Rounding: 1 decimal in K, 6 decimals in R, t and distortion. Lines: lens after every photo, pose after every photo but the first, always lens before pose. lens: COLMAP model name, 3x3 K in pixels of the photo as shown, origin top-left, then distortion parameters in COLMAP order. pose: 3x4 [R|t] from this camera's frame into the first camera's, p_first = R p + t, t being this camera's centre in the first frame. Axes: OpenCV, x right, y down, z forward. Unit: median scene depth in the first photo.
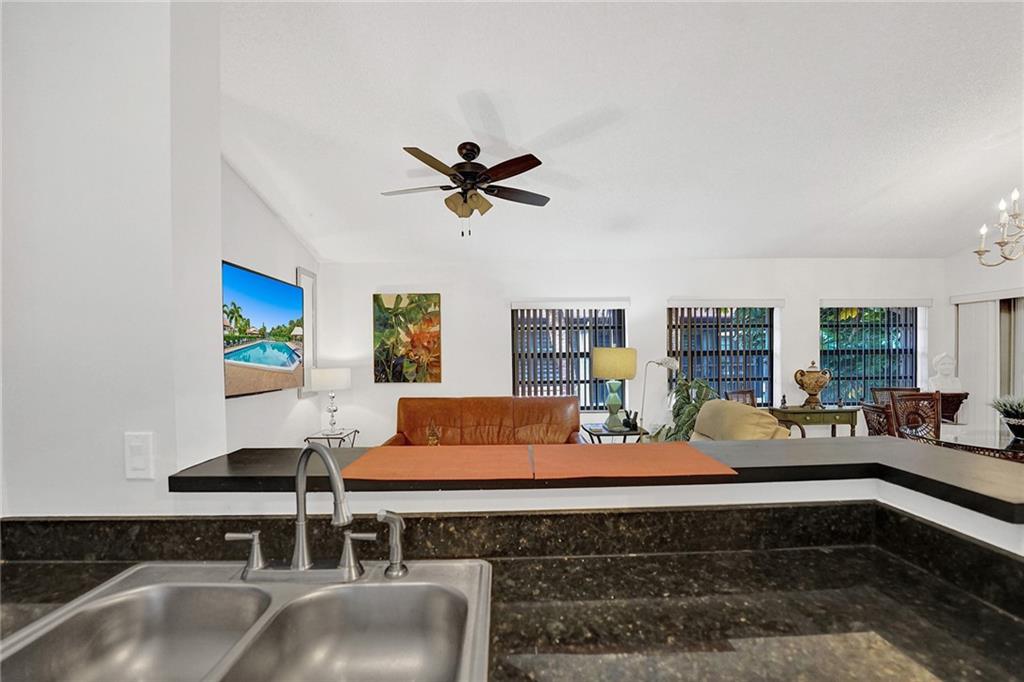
lens RADIAL K [[432.5, 0, 505.7], [0, 432.5, 350.6], [0, 0, 1]] dist [-0.026117, 0.002552]
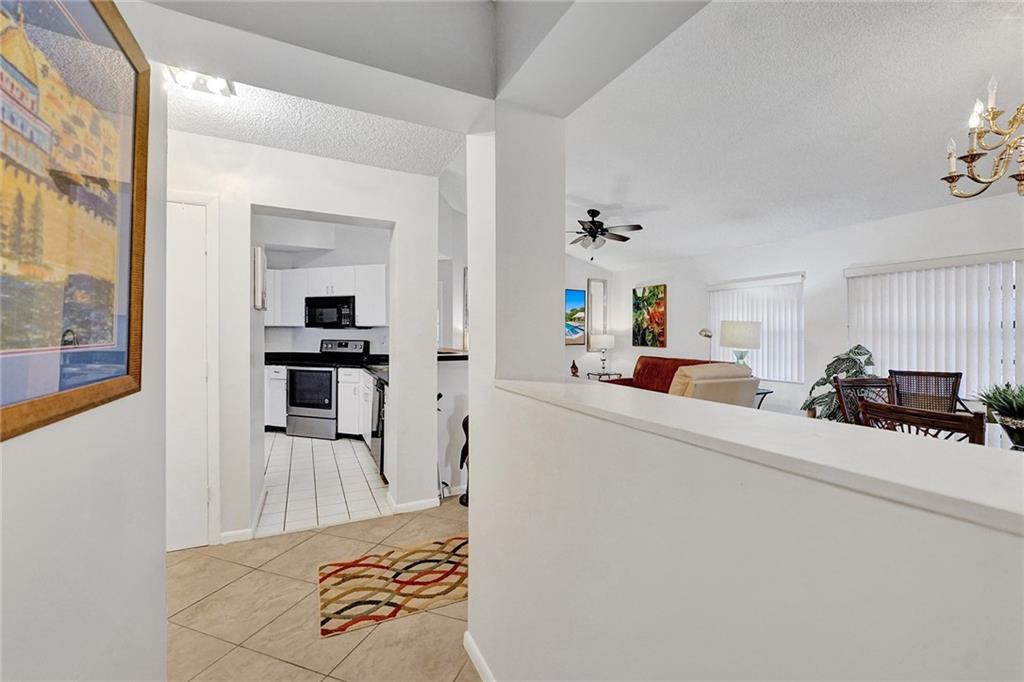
lens RADIAL K [[432.5, 0, 509.2], [0, 432.5, 331.6], [0, 0, 1]] dist [-0.026117, 0.002552]
pose [[0.424136, 0.011116, -0.905530, 0.905501], [-0.004910, 0.999938, 0.009975, 0.010969], [0.905585, 0.000216, 0.424165, -0.054042]]
